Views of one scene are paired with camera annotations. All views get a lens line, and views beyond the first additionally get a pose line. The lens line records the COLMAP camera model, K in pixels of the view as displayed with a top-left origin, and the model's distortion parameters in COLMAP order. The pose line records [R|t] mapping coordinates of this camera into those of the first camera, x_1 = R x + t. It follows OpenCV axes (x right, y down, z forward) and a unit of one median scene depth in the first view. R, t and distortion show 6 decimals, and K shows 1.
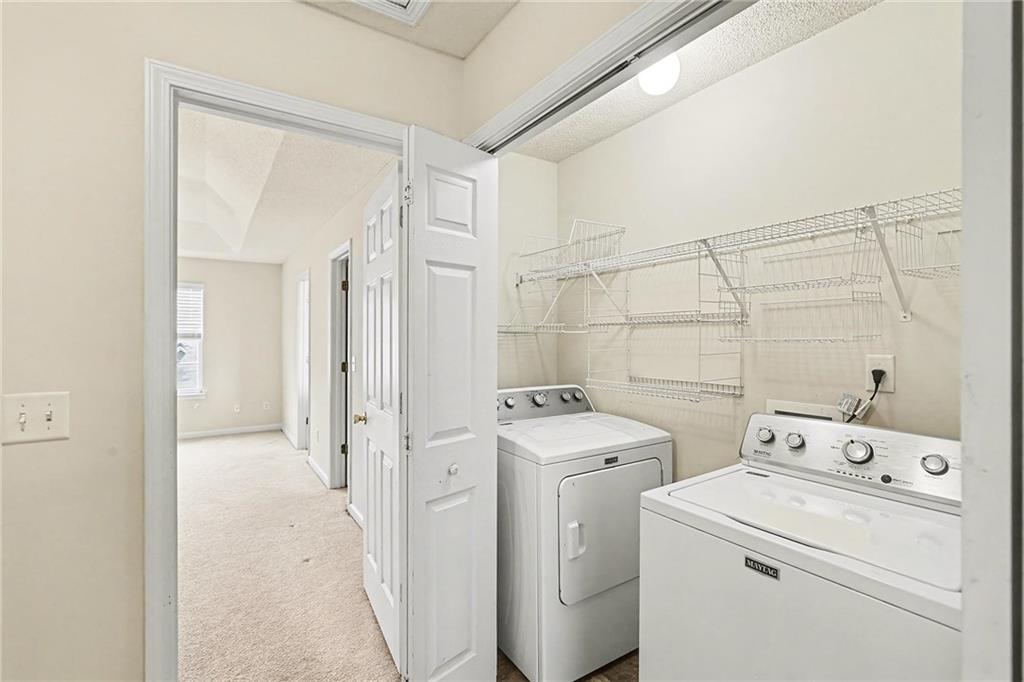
lens RADIAL K [[460.7, 0, 508.1], [0, 460.7, 336.2], [0, 0, 1]] dist [0.001810, -0.001793]
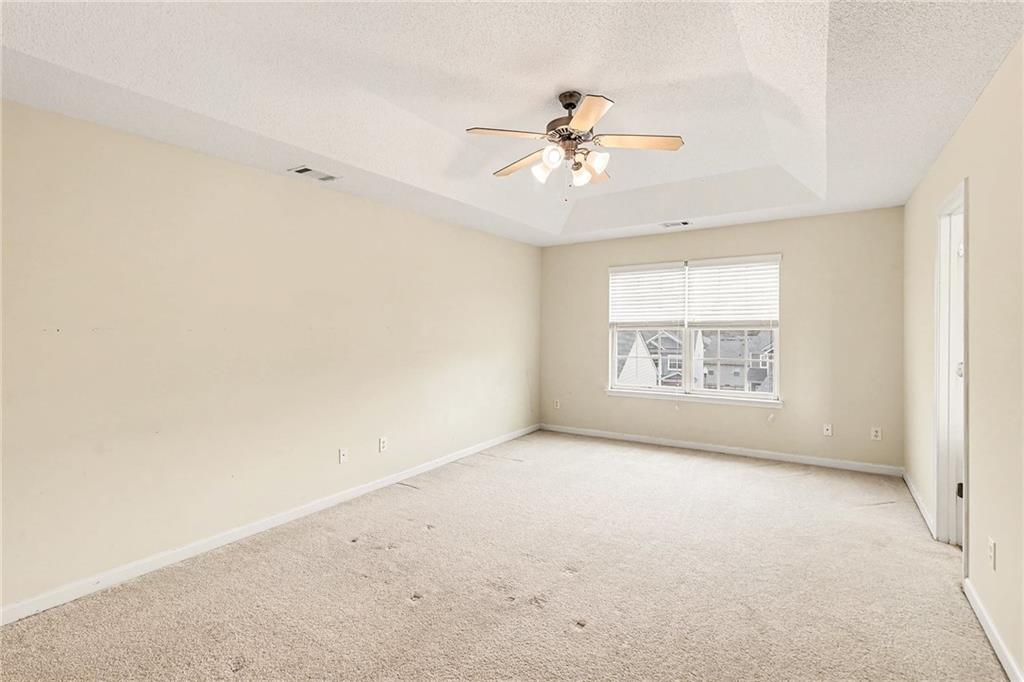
lens RADIAL K [[460.7, 0, 516.6], [0, 460.7, 332.2], [0, 0, 1]] dist [0.001810, -0.001793]
pose [[0.393238, 0.004160, -0.919427, -0.146202], [0.004980, 0.999965, 0.006654, 0.004958], [0.919423, -0.007195, 0.393204, 0.320031]]
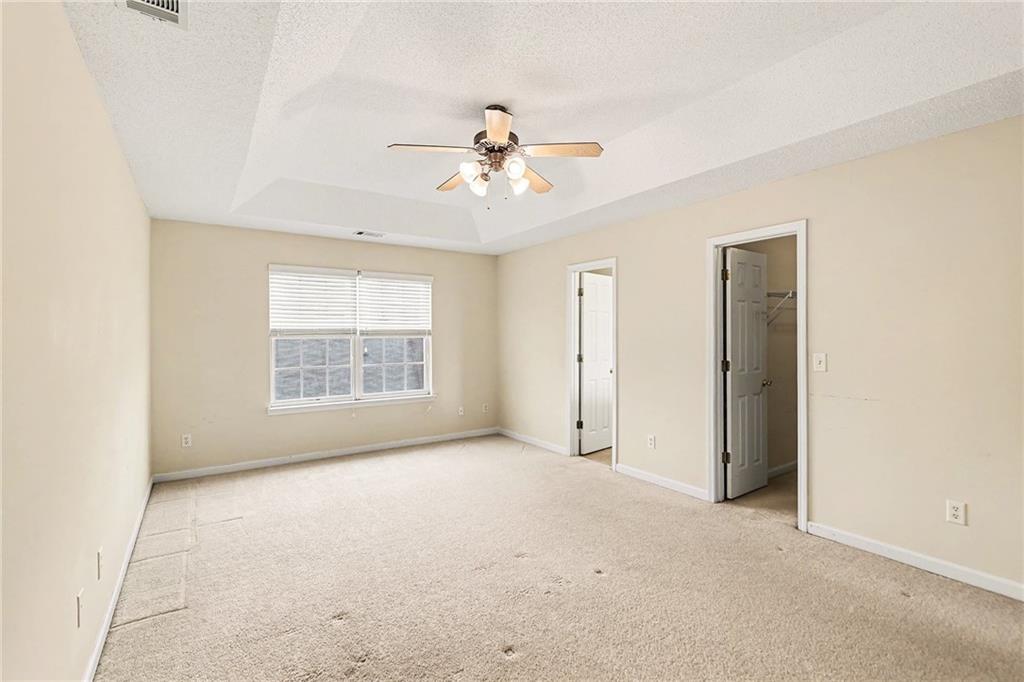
lens RADIAL K [[460.7, 0, 511.3], [0, 460.7, 341.1], [0, 0, 1]] dist [0.001810, -0.001793]
pose [[0.999983, -0.004471, 0.003661, -0.513355], [0.004418, 0.999885, 0.014490, 0.002914], [-0.003725, -0.014474, 0.999888, 0.075110]]
